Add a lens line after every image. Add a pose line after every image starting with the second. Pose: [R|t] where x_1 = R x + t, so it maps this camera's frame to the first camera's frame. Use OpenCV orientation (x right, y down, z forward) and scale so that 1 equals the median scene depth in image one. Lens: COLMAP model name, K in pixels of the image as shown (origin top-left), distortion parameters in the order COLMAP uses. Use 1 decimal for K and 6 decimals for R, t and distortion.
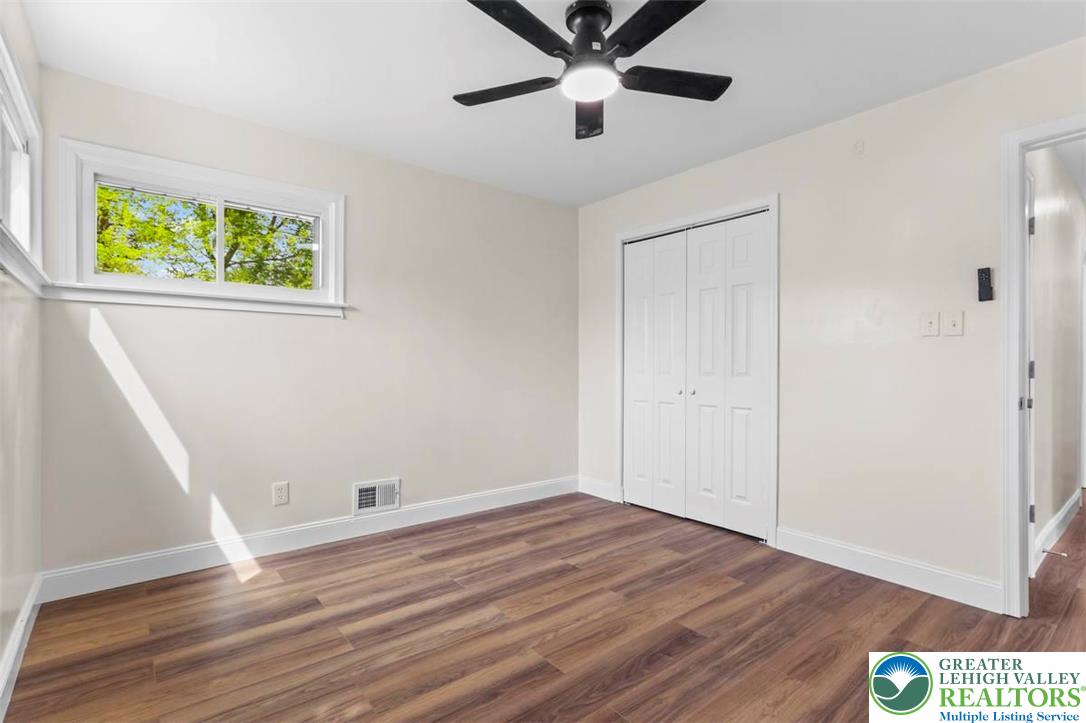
lens RADIAL K [[513.3, 0, 546.6], [0, 513.3, 366.5], [0, 0, 1]] dist [0.002634, 0.003939]
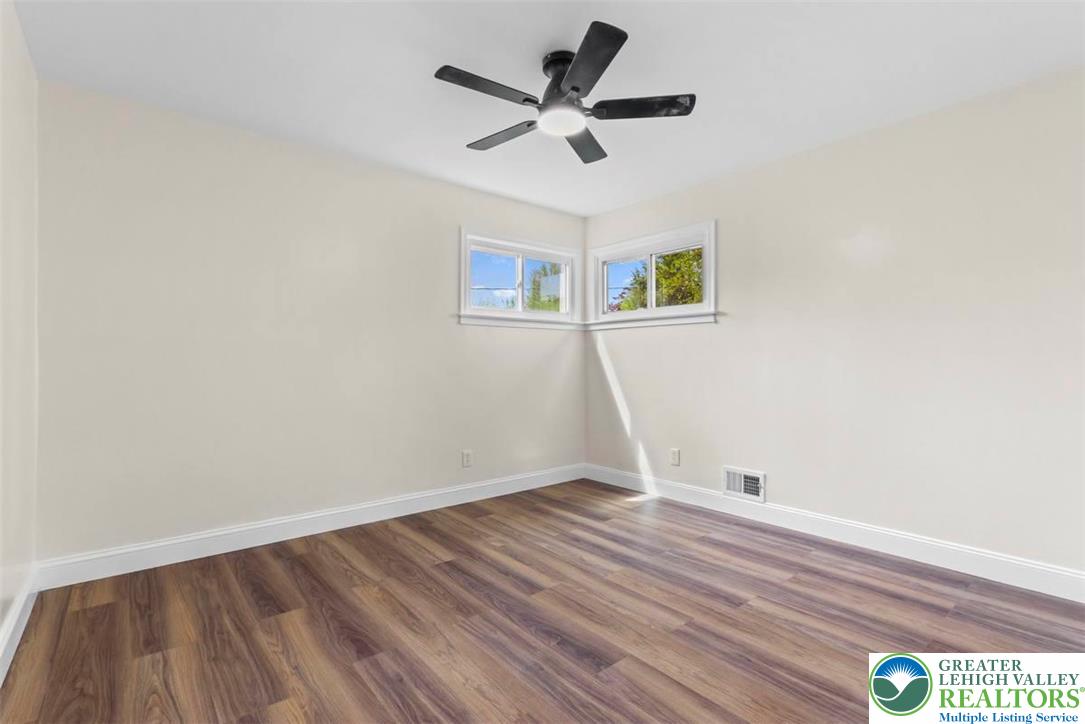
lens RADIAL K [[512.8, 0, 537.8], [0, 512.8, 359.4], [0, 0, 1]] dist [0.002634, 0.003939]
pose [[-0.007145, -0.011228, -0.999911, 0.864782], [-0.000560, 0.999937, -0.011224, 0.004114], [0.999974, 0.000480, -0.007151, 0.657085]]
